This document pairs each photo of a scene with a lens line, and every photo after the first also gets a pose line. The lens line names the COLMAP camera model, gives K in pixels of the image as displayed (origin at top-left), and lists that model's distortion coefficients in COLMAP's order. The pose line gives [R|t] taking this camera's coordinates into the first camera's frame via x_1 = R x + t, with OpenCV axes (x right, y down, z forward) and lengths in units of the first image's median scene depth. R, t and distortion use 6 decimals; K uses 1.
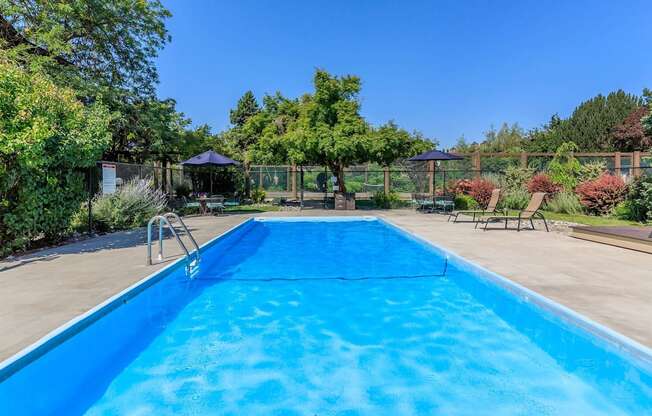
lens RADIAL K [[373.2, 0, 326.0], [0, 373.2, 208.0], [0, 0, 1]] dist [-0.003404, -0.000809]
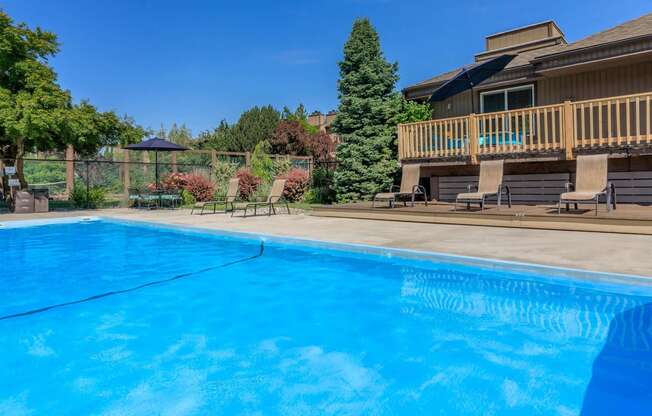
lens RADIAL K [[386.0, 0, 326.0], [0, 386.0, 182.0], [0, 0, 1]] dist [0.004577, 0.001411]
pose [[0.675063, -0.013735, 0.737632, -0.112837], [0.067482, 0.996785, -0.043198, 0.015472], [-0.734668, 0.078938, 0.673819, 0.084713]]
